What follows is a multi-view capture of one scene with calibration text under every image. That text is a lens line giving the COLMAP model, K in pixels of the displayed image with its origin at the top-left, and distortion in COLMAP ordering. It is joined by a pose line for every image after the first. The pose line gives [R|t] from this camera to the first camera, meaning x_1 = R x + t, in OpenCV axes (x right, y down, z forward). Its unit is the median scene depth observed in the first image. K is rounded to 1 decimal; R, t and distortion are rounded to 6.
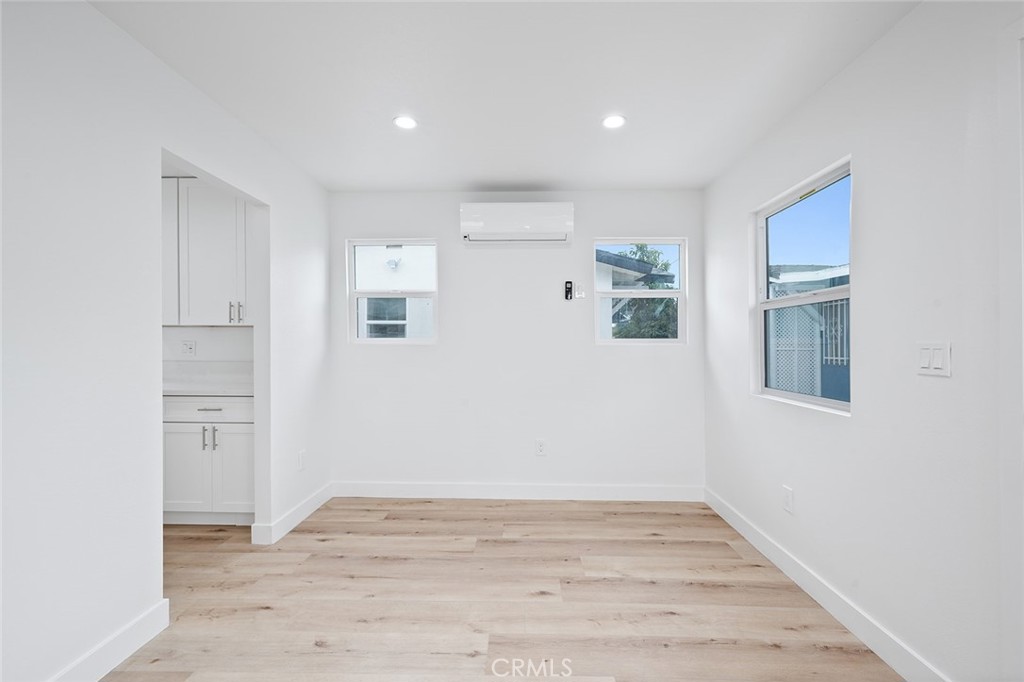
lens RADIAL K [[439.5, 0, 514.4], [0, 439.5, 348.4], [0, 0, 1]] dist [0.003801, 0.000093]
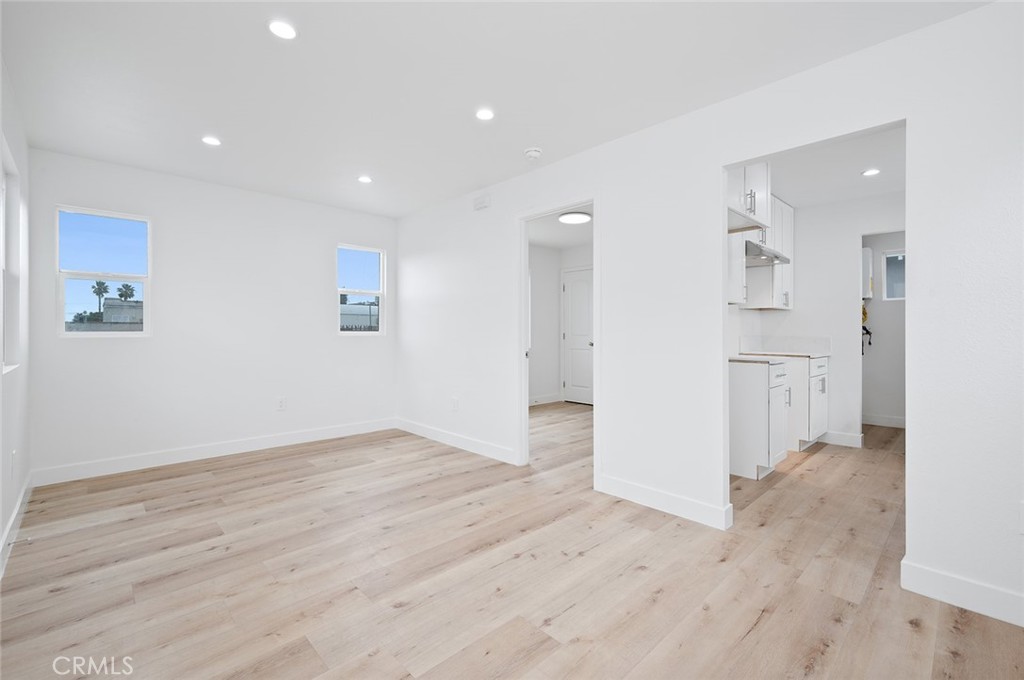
lens RADIAL K [[439.5, 0, 516.0], [0, 439.5, 335.8], [0, 0, 1]] dist [0.003801, 0.000093]
pose [[-0.705250, 0.001724, -0.708956, 0.421975], [-0.011445, 0.999839, 0.013817, 0.020103], [0.708866, 0.017859, -0.705117, 1.041406]]
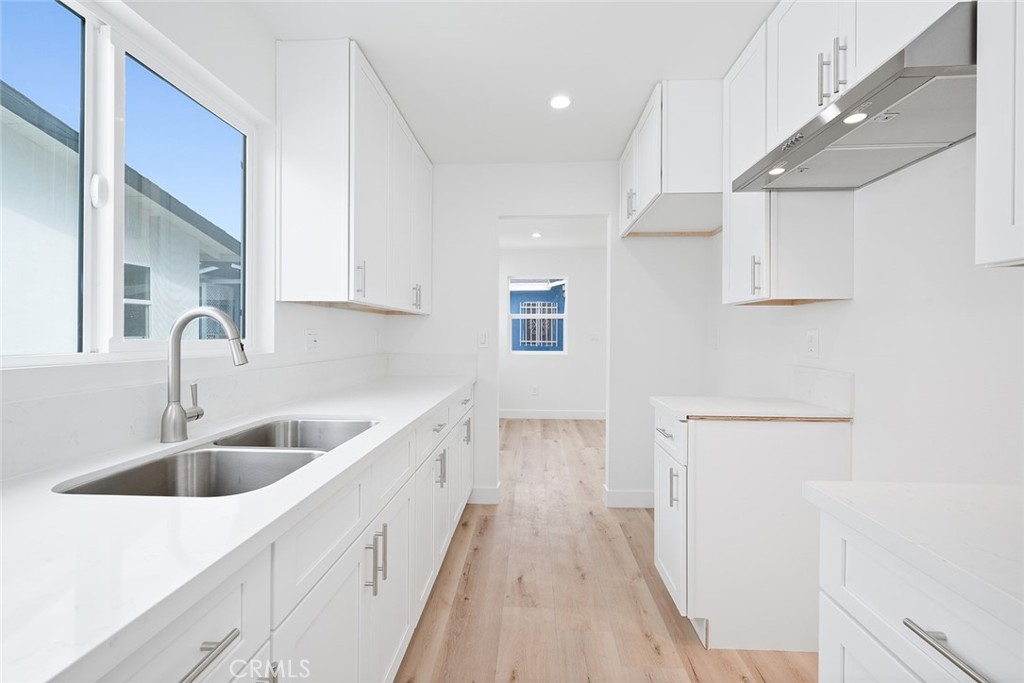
lens RADIAL K [[426.6, 0, 513.5], [0, 426.6, 336.7], [0, 0, 1]] dist [0.007262, 0.000092]
pose [[0.021384, -0.014486, 0.999666, -1.722801], [0.009921, 0.999849, 0.014276, -0.023974], [-0.999722, 0.009612, 0.021525, 0.920303]]
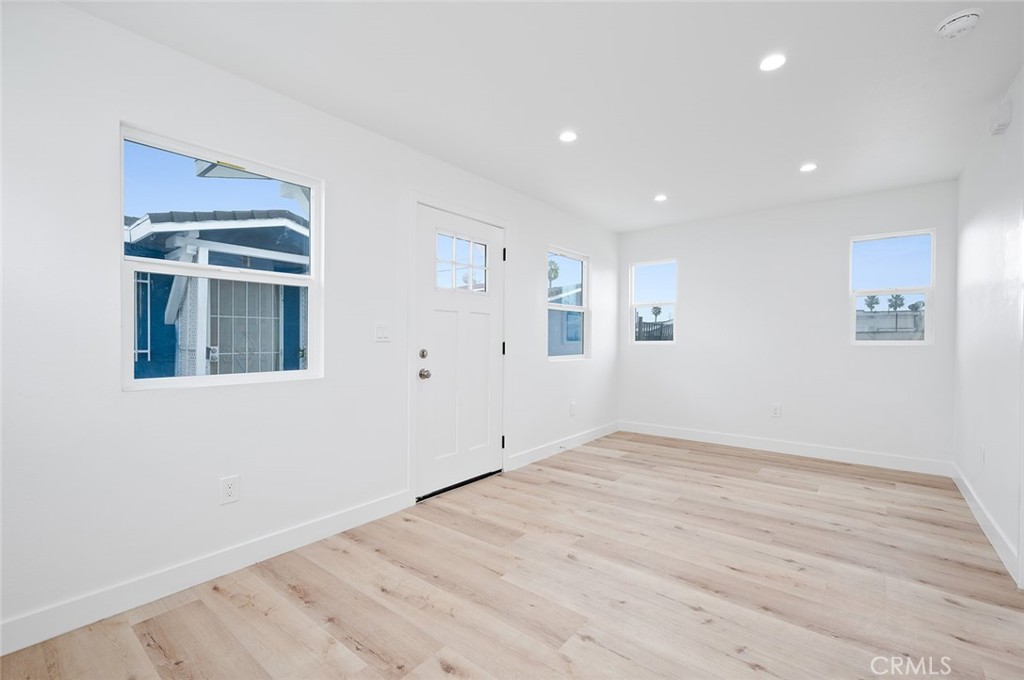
lens RADIAL K [[439.5, 0, 516.0], [0, 439.5, 341.4], [0, 0, 1]] dist [0.003801, 0.000093]
pose [[-0.792979, -0.001857, 0.609246, -0.349287], [0.005535, 0.999932, 0.010252, 0.025372], [-0.609224, 0.011502, -0.792915, 1.168812]]
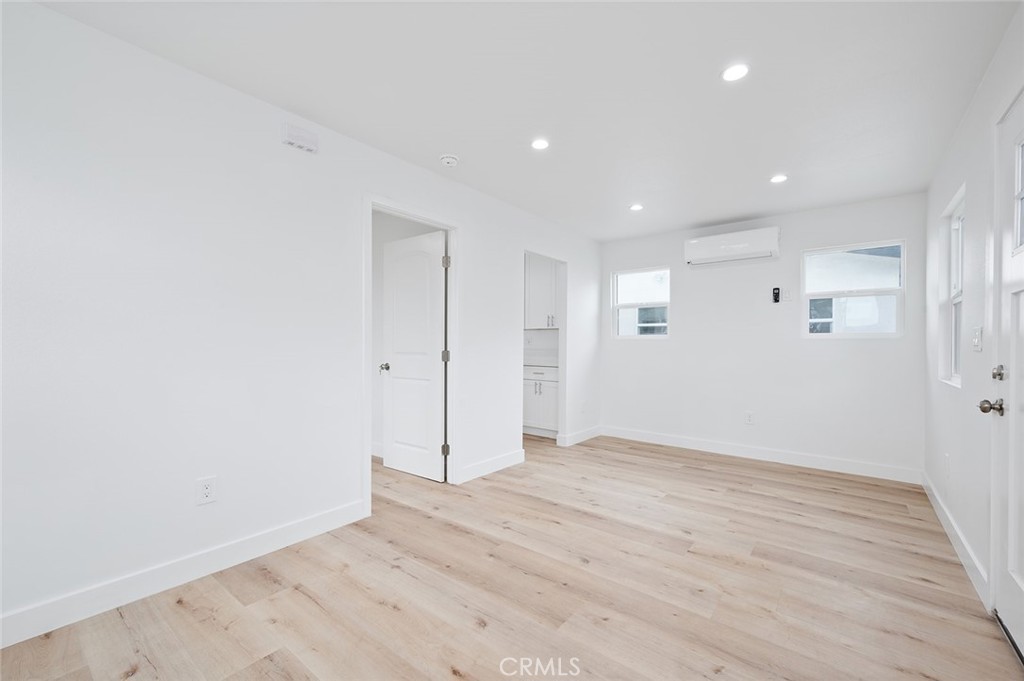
lens RADIAL K [[420.4, 0, 509.9], [0, 420.4, 348.0], [0, 0, 1]] dist [0.003902, -0.000572]
pose [[0.792657, 0.007870, -0.609617, 0.327753], [-0.011435, 0.999933, -0.001960, 0.037751], [0.609561, 0.008525, 0.792693, -0.534809]]
